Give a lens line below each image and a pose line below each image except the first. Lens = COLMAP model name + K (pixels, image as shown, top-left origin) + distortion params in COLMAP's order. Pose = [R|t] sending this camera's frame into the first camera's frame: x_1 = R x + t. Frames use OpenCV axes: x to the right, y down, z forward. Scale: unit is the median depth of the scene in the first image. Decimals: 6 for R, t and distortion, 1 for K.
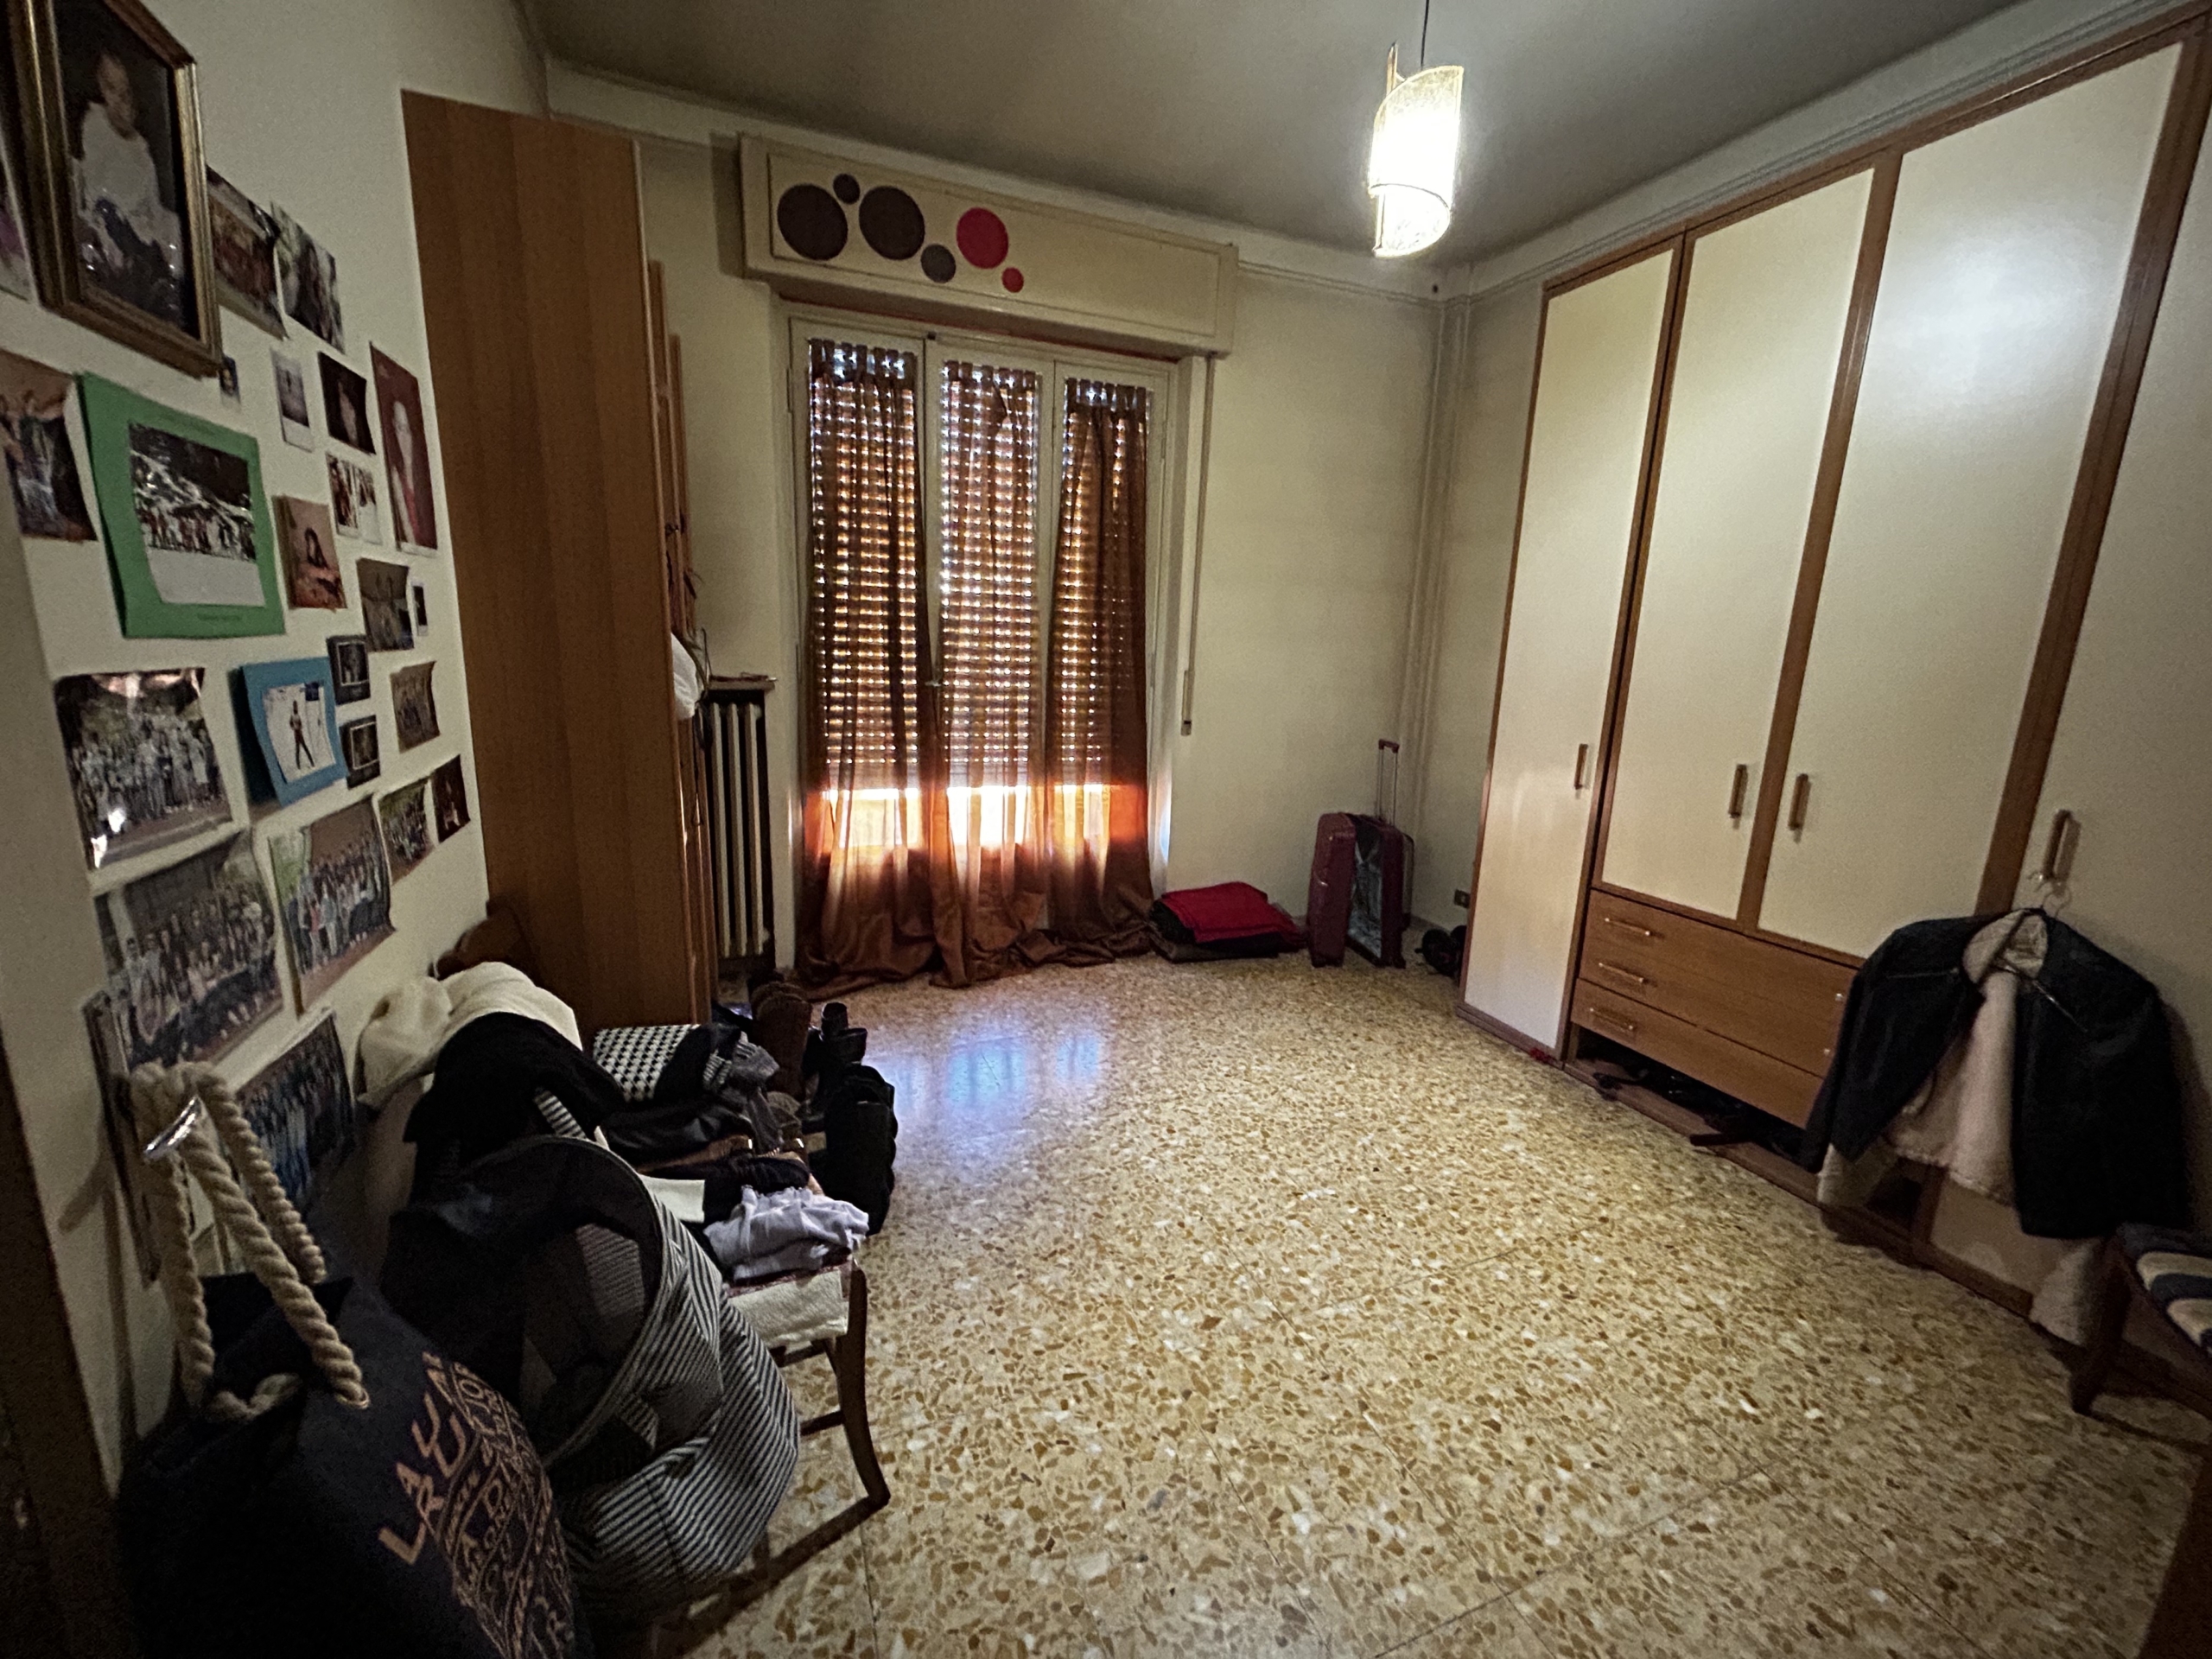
lens RADIAL K [[893.1, 0, 1105.1], [0, 893.1, 828.2], [0, 0, 1]] dist [-0.004943, 0.000538]
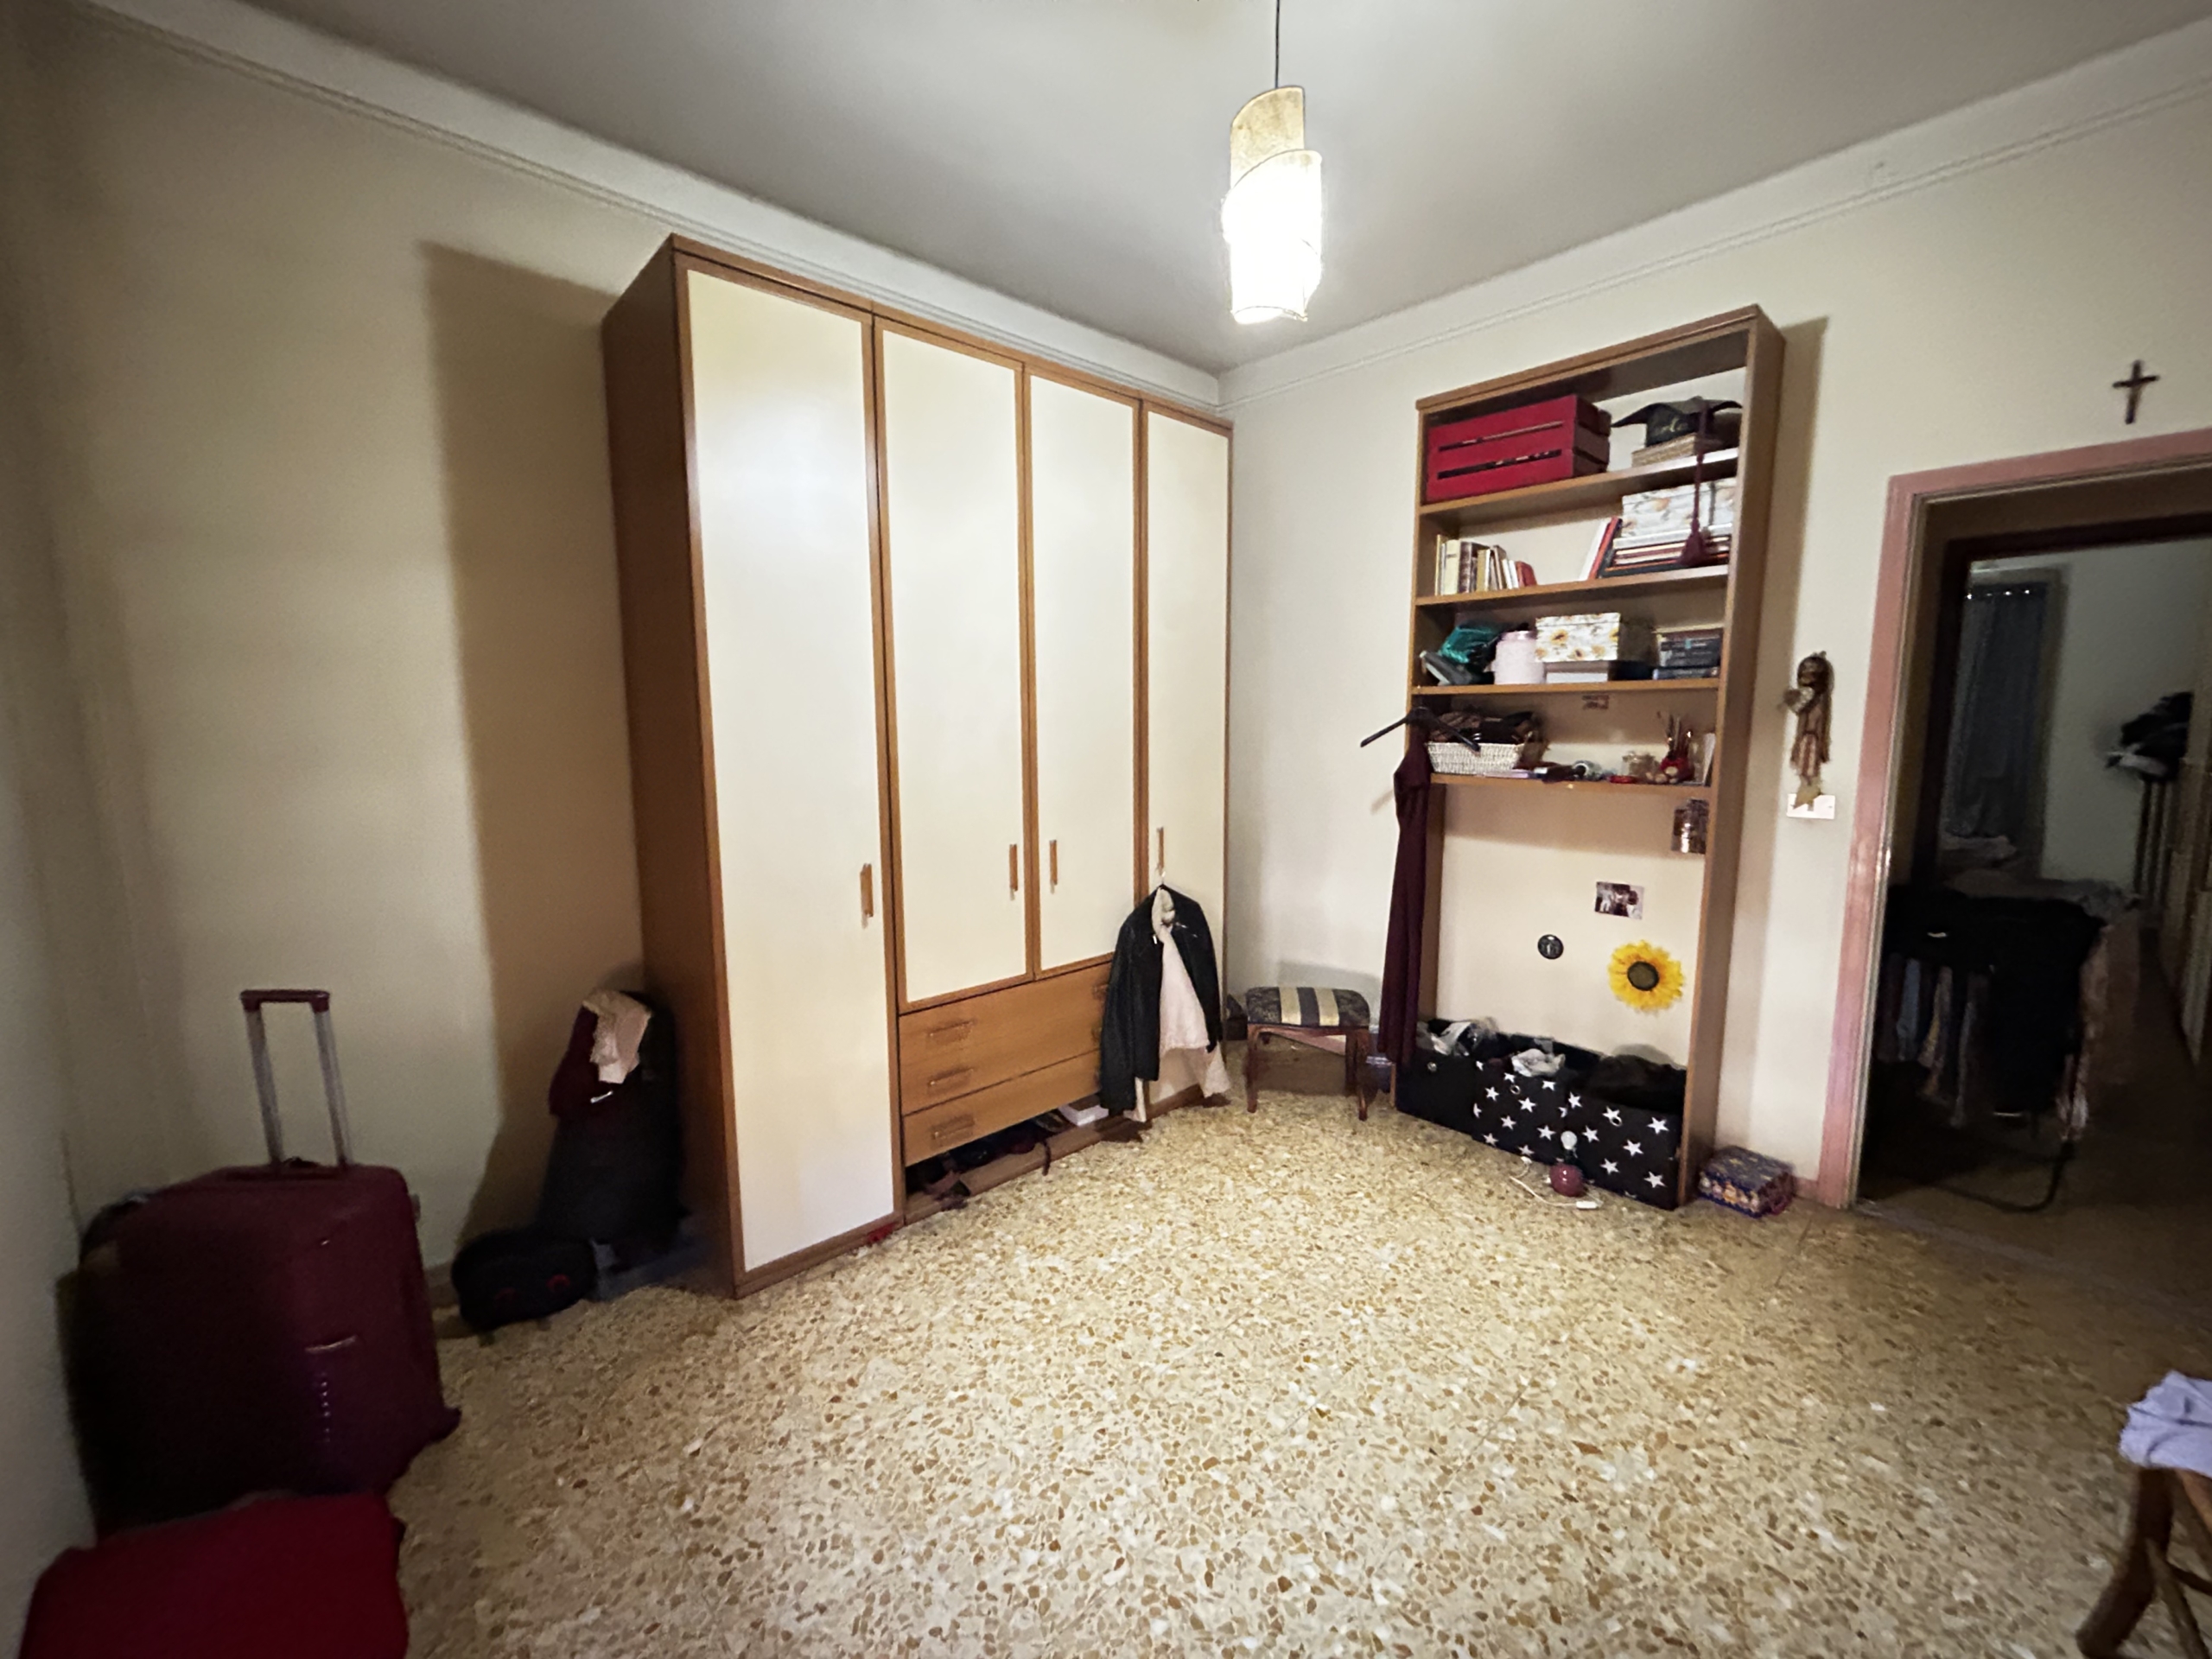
lens RADIAL K [[893.1, 0, 1105.1], [0, 893.1, 828.2], [0, 0, 1]] dist [-0.004943, 0.000538]
pose [[-0.350485, -0.140380, 0.925988, -0.395094], [0.189907, 0.957512, 0.217039, -0.322765], [-0.917113, 0.251920, -0.308935, 1.259268]]
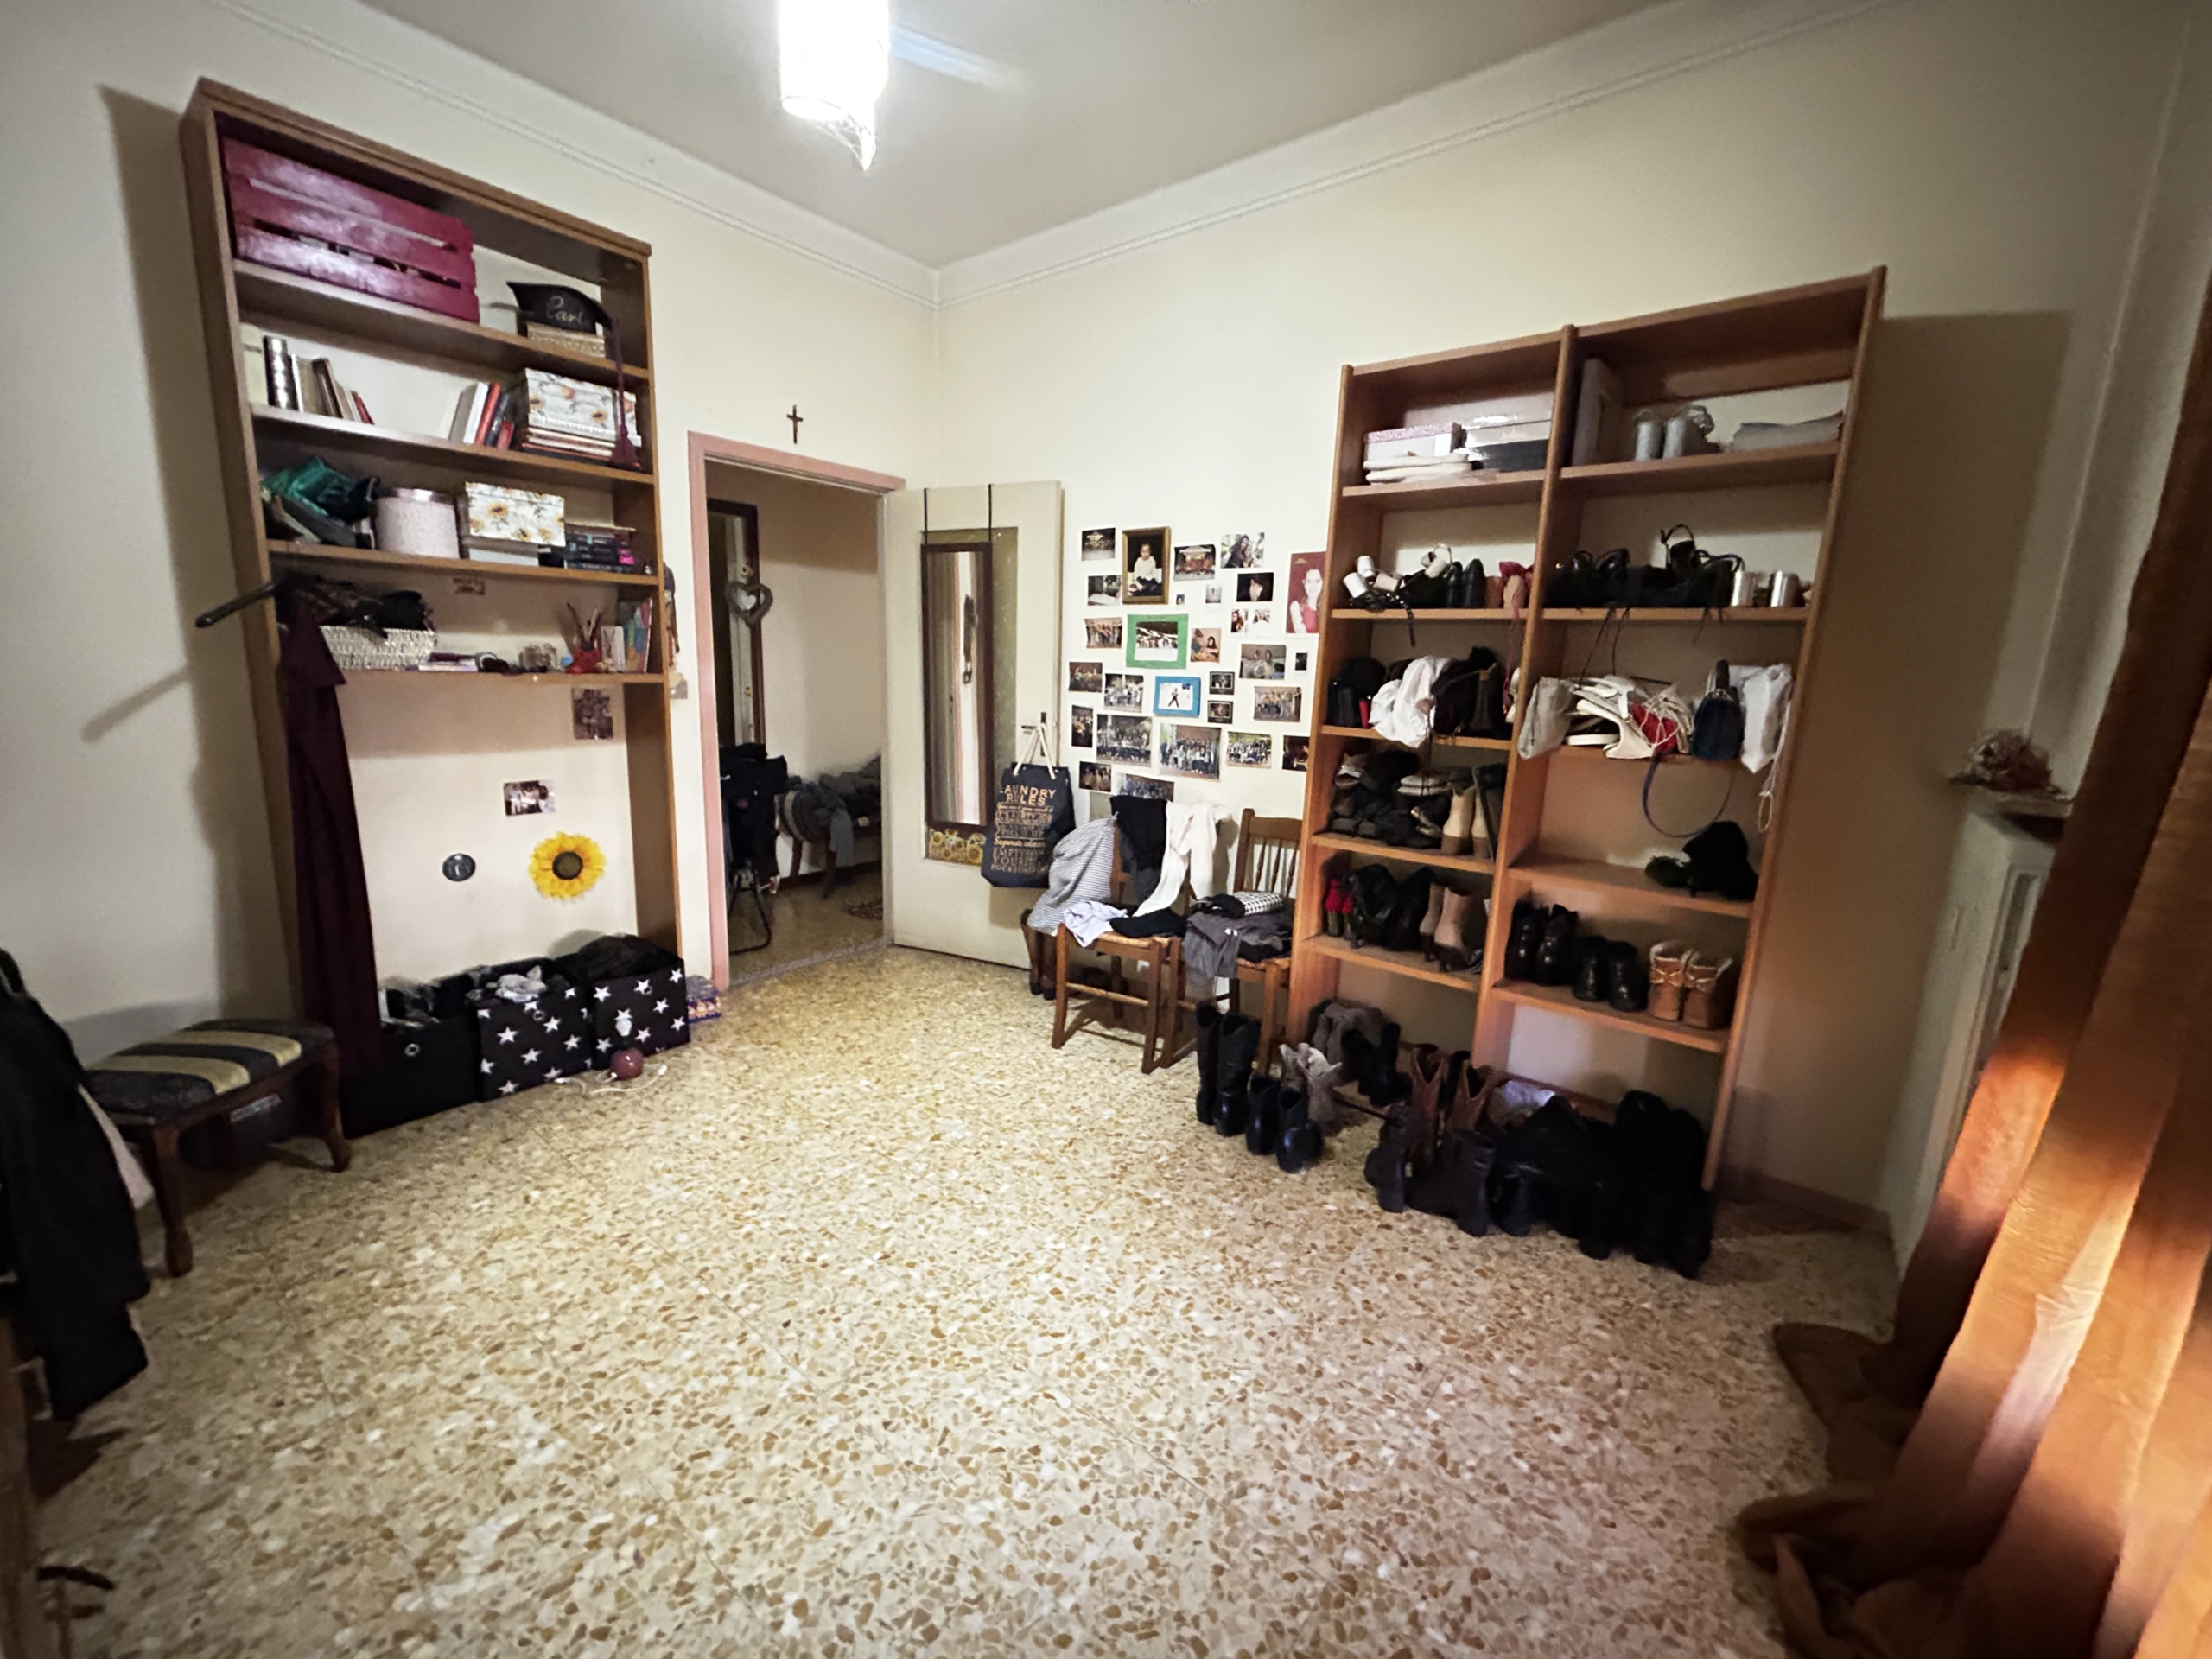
lens RADIAL K [[893.1, 0, 1105.1], [0, 893.1, 828.2], [0, 0, 1]] dist [-0.004943, 0.000538]
pose [[-0.871875, 0.028317, -0.488909, 0.433703], [-0.162768, 0.924817, 0.343830, -0.325957], [0.461888, 0.379356, -0.801716, 1.602433]]
